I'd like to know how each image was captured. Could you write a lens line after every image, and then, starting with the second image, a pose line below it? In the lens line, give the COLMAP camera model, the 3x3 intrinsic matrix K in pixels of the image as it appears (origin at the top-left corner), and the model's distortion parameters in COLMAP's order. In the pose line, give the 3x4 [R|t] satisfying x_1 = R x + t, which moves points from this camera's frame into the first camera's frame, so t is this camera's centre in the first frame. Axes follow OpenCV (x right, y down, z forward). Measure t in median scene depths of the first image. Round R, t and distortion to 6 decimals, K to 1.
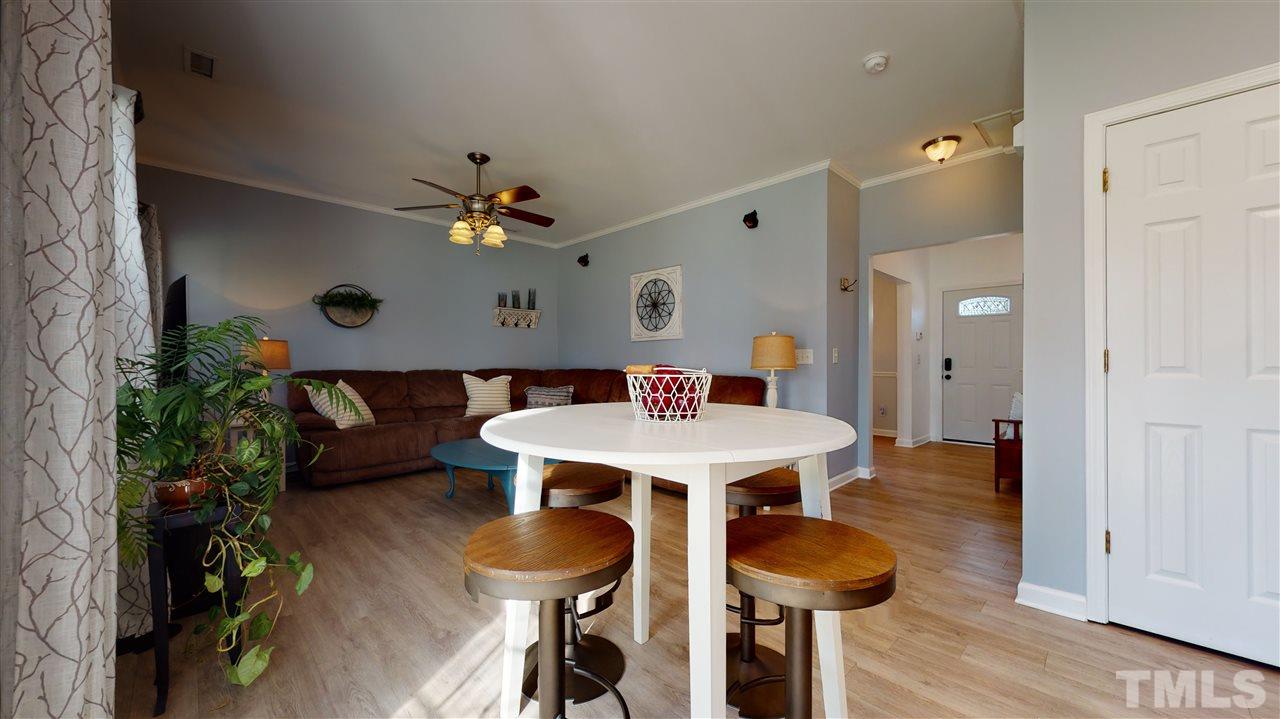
lens RADIAL K [[473.1, 0, 643.9], [0, 473.1, 363.1], [0, 0, 1]] dist [0.001198, -0.000122]
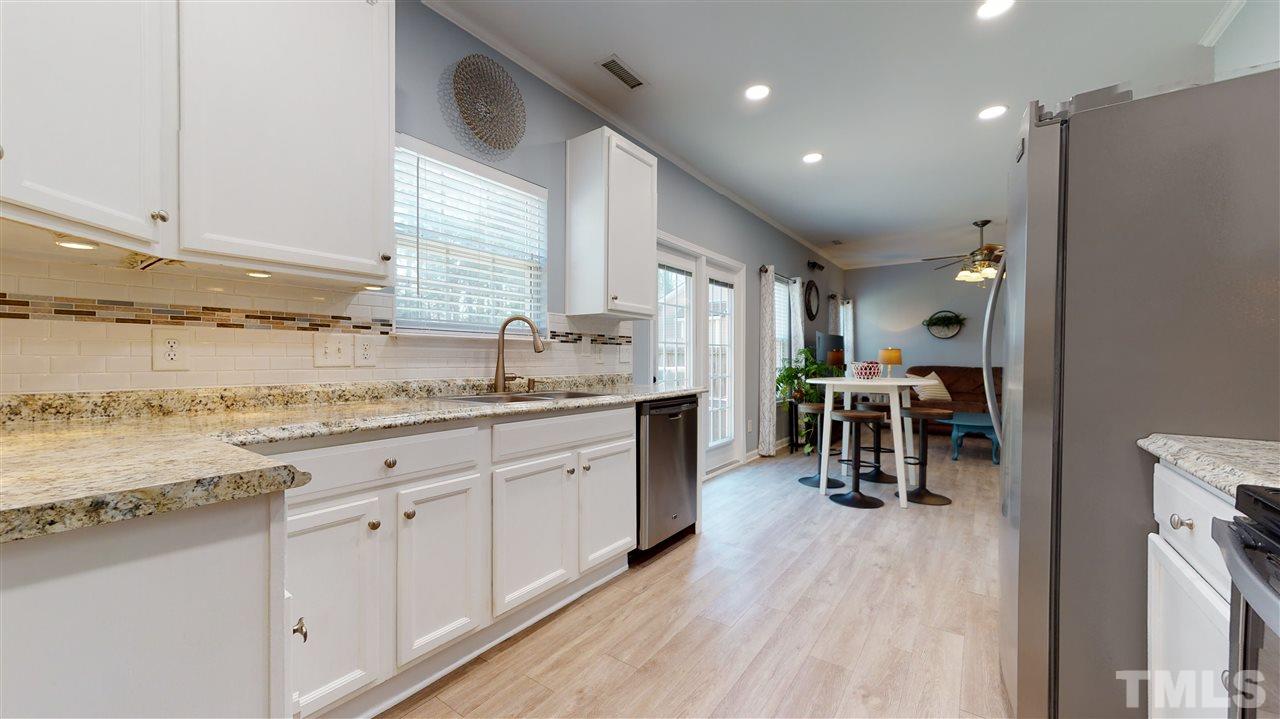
lens RADIAL K [[473.1, 0, 642.3], [0, 473.1, 362.2], [0, 0, 1]] dist [0.001198, -0.000122]
pose [[0.171264, 0.003738, -0.985218, 0.699846], [-0.005394, 0.999981, 0.002857, 0.003264], [0.985210, 0.004825, 0.171281, -0.225228]]
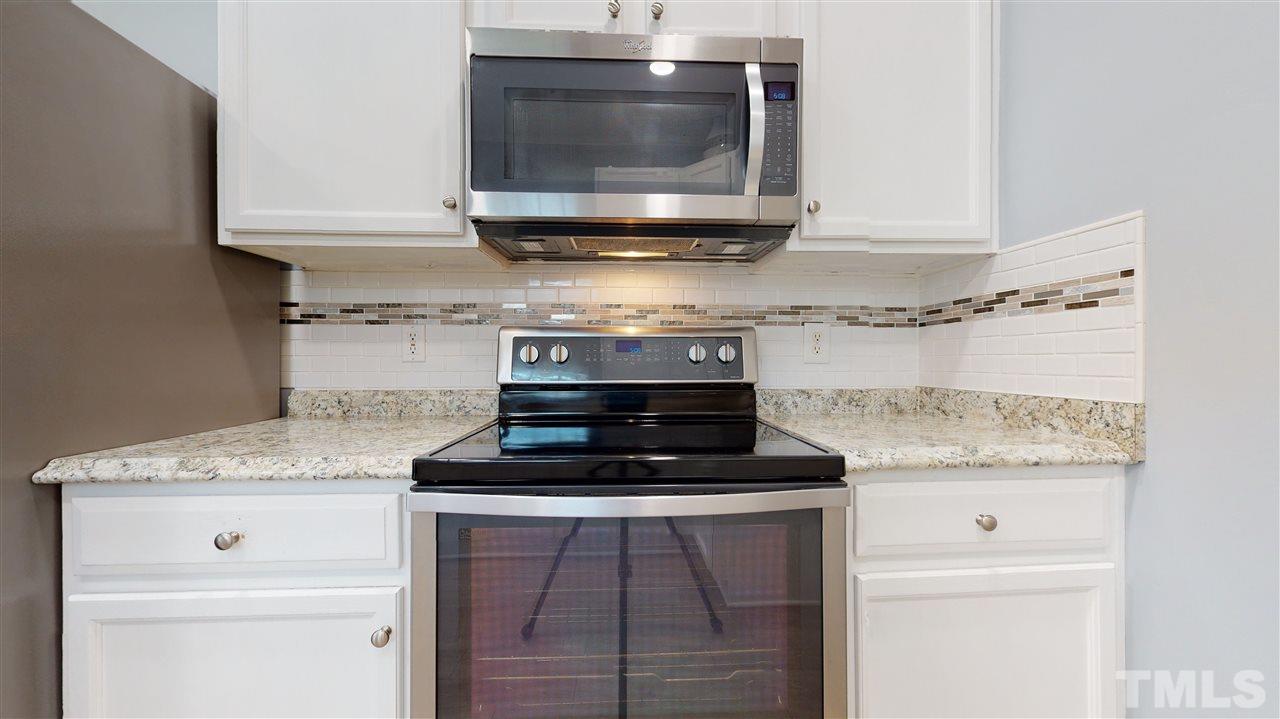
lens RADIAL K [[473.1, 0, 628.4], [0, 473.1, 350.5], [0, 0, 1]] dist [0.001198, -0.000122]
pose [[-0.679220, -0.015472, -0.733772, 0.438237], [-0.005018, 0.999852, -0.016437, 0.002236], [0.733918, -0.007482, -0.679197, -0.131669]]
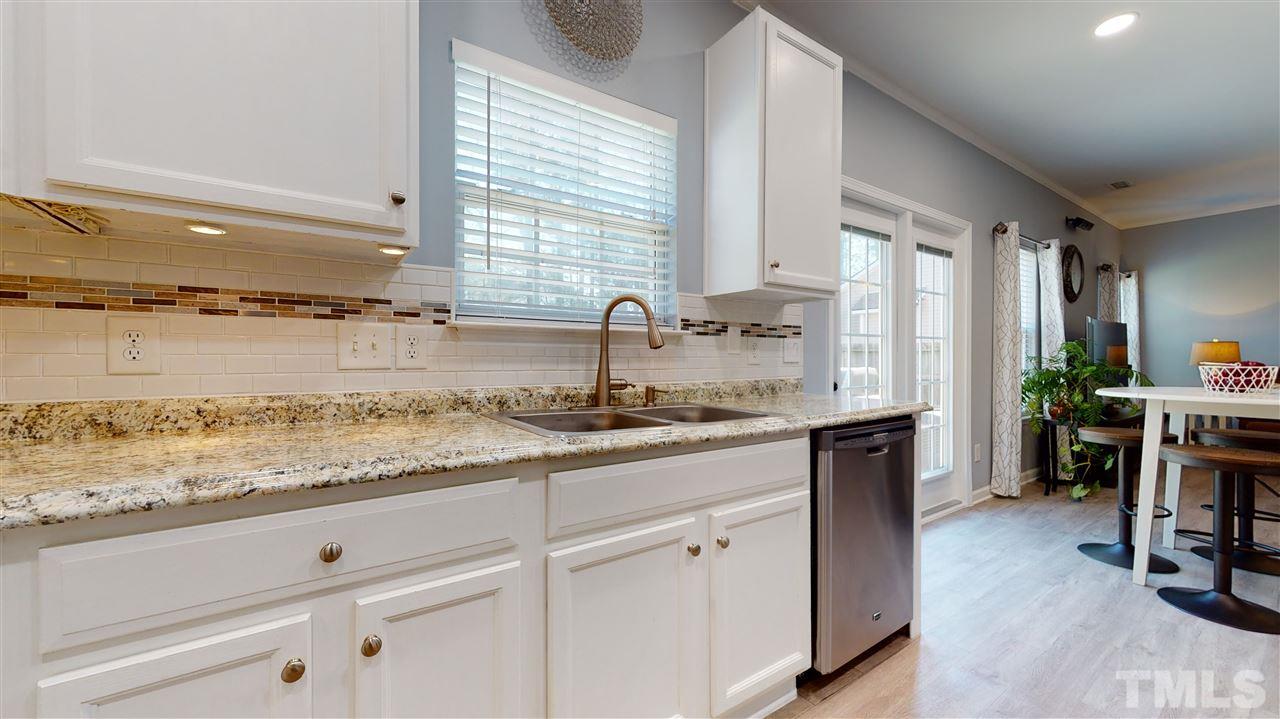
lens RADIAL K [[473.1, 0, 640.3], [0, 473.1, 360.4], [0, 0, 1]] dist [0.001198, -0.000122]
pose [[-0.173429, 0.001338, -0.984845, 0.531077], [-0.004836, 0.999986, 0.002210, 0.003066], [0.984834, 0.005146, -0.173420, -0.201812]]
